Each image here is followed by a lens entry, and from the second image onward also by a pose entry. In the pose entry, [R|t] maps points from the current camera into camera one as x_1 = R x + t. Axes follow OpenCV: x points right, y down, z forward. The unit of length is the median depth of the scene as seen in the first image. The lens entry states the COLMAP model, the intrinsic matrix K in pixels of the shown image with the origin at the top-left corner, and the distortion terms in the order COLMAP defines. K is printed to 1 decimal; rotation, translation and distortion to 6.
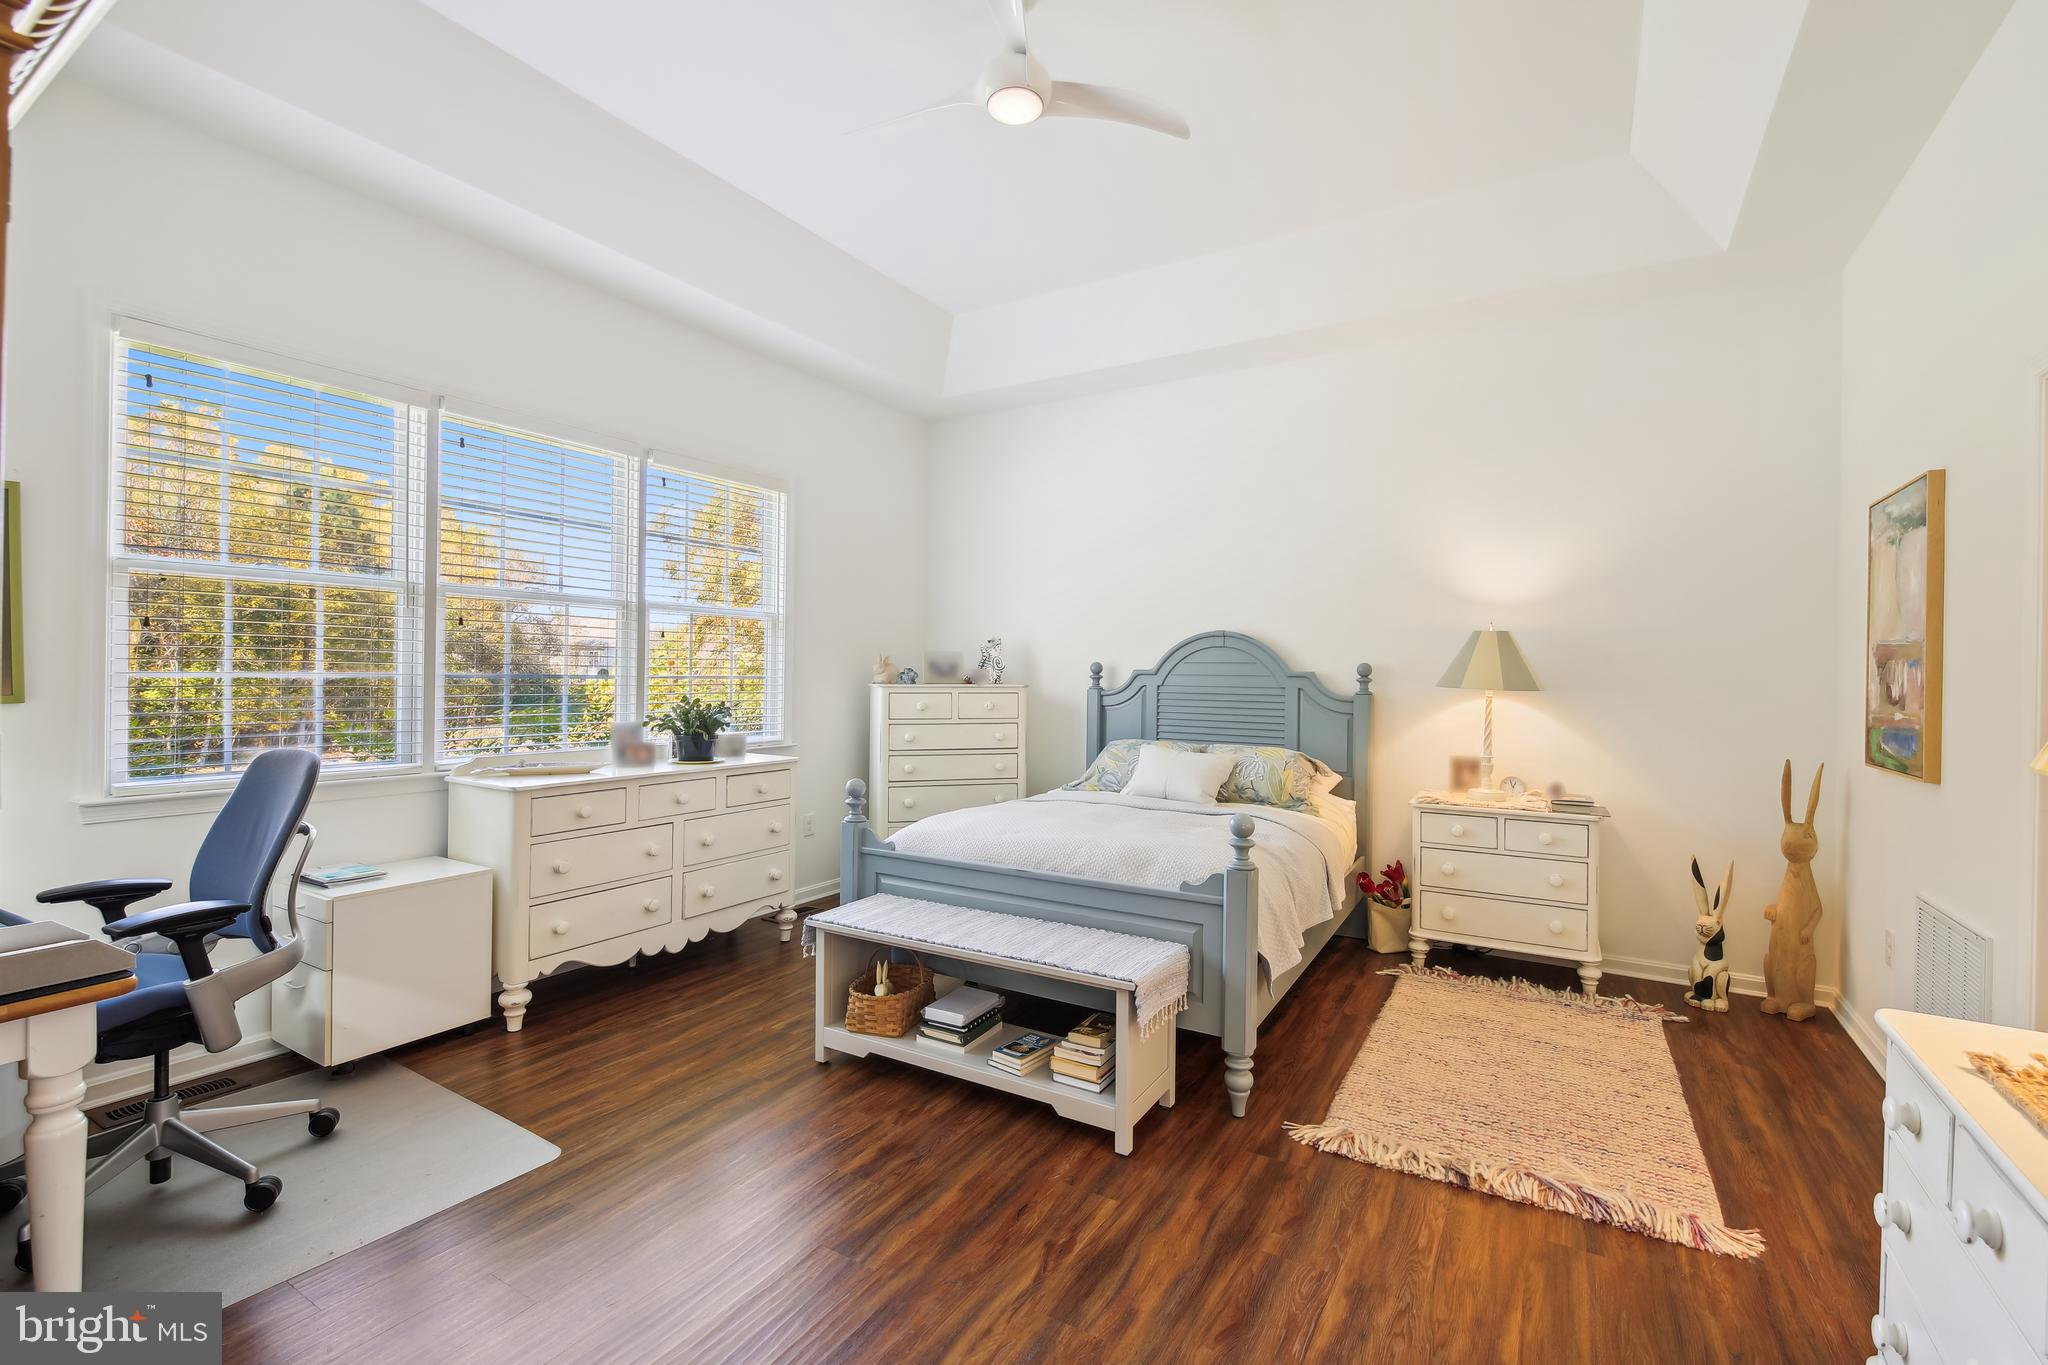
lens RADIAL K [[897.1, 0, 1057.1], [0, 897.1, 676.8], [0, 0, 1]] dist [0.007683, -0.005301]
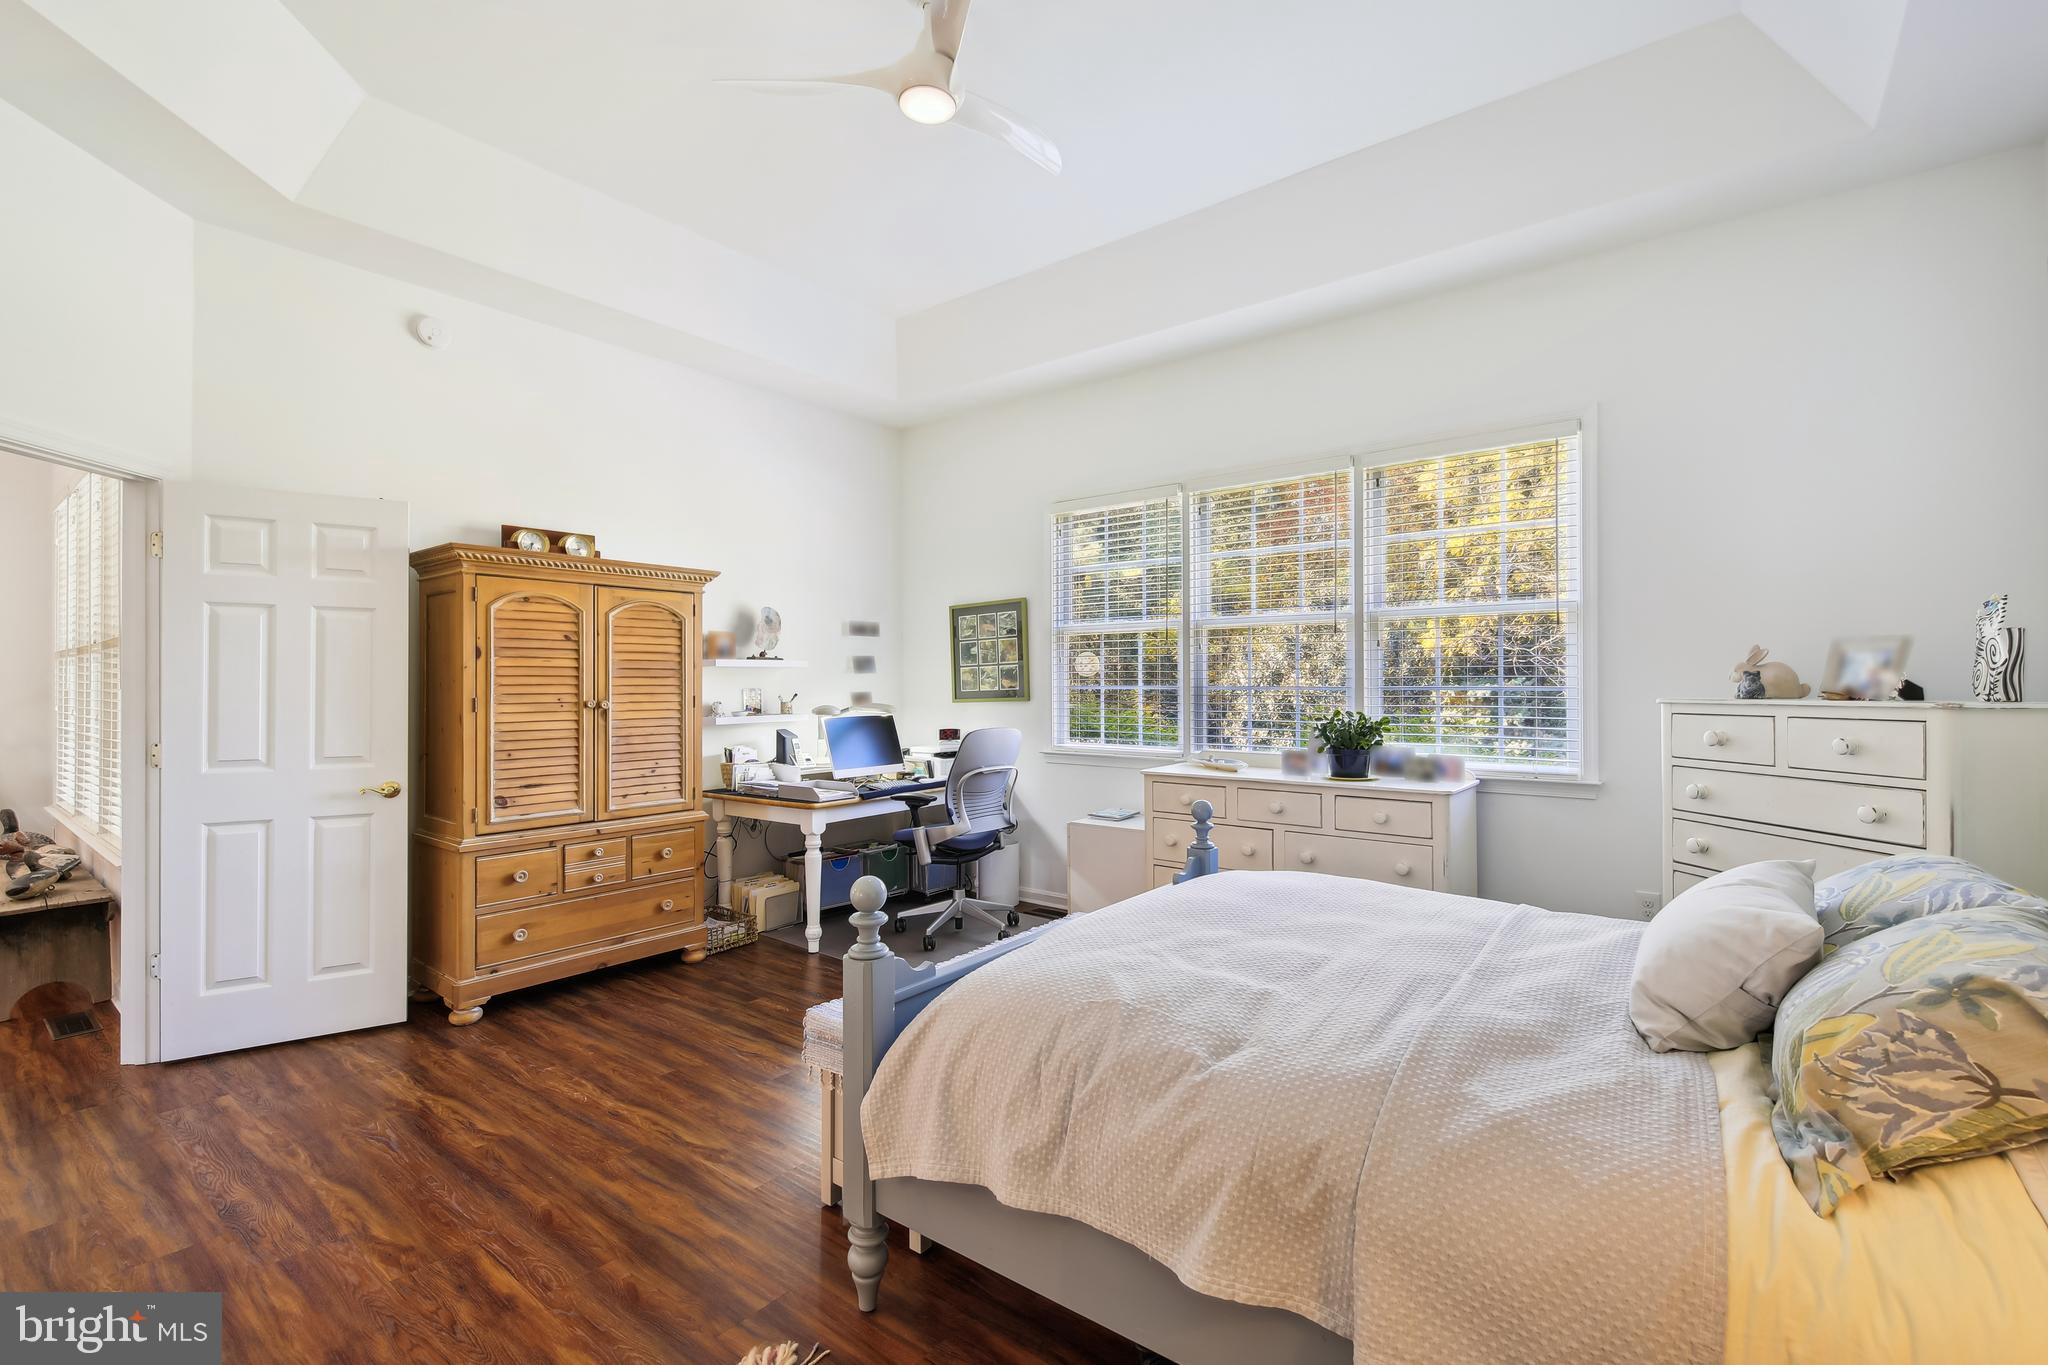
lens RADIAL K [[897.1, 0, 1031.2], [0, 897.1, 684.2], [0, 0, 1]] dist [0.007683, -0.005301]
pose [[-0.133224, -0.010040, -0.991035, 0.779403], [0.003232, 0.999939, -0.010565, 0.007574], [0.991081, -0.004610, -0.133183, 1.068993]]
